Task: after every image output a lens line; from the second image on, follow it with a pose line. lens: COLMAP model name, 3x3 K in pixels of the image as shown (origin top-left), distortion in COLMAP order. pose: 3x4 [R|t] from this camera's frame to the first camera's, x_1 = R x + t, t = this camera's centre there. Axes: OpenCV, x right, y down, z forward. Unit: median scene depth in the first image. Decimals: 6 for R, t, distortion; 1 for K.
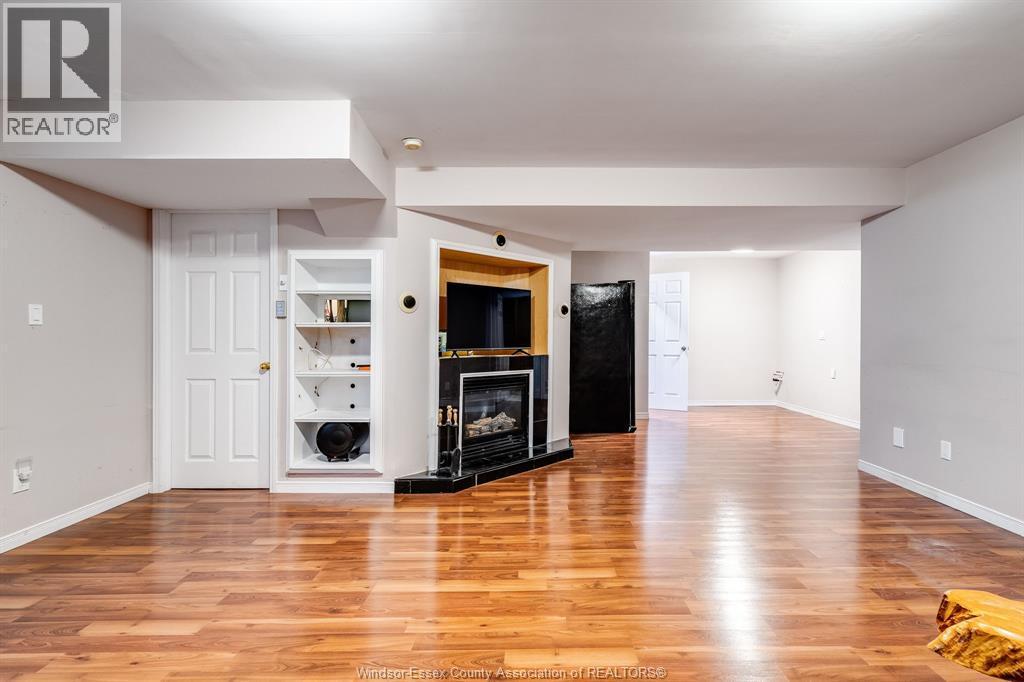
lens RADIAL K [[469.6, 0, 537.1], [0, 469.6, 345.0], [0, 0, 1]] dist [0.009866, 0.000429]
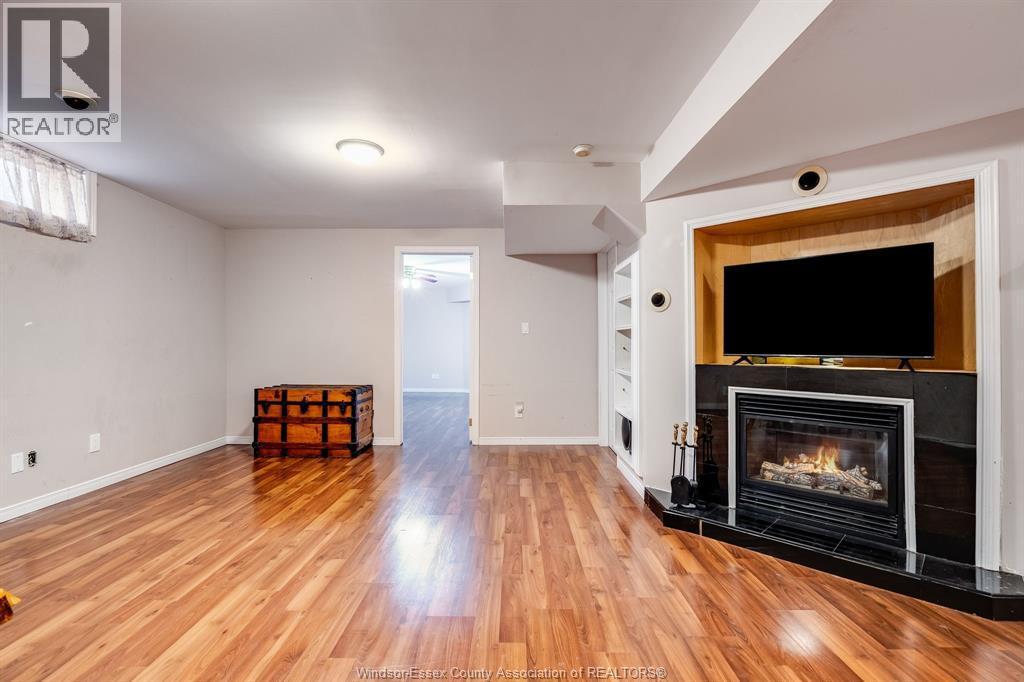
lens RADIAL K [[462.1, 0, 504.4], [0, 462.1, 342.7], [0, 0, 1]] dist [-0.000388, -0.000953]
pose [[-0.019085, 0.000626, -0.999818, 0.568387], [-0.013213, 0.999912, 0.000878, -0.004098], [0.999731, 0.013228, -0.019075, 0.649293]]
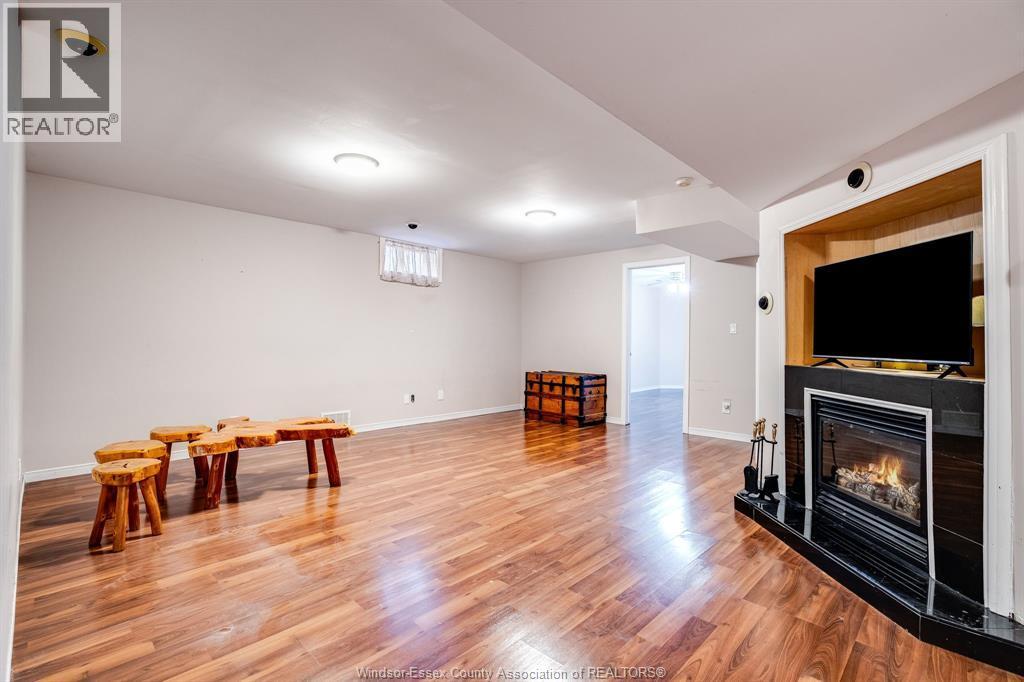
lens RADIAL K [[461.7, 0, 518.6], [0, 461.7, 339.6], [0, 0, 1]] dist [-0.002847, 0.001587]
pose [[-0.693361, -0.003773, -0.720581, 0.681295], [-0.015163, 0.999841, 0.009355, -0.015702], [0.720431, 0.017412, -0.693308, 1.165341]]
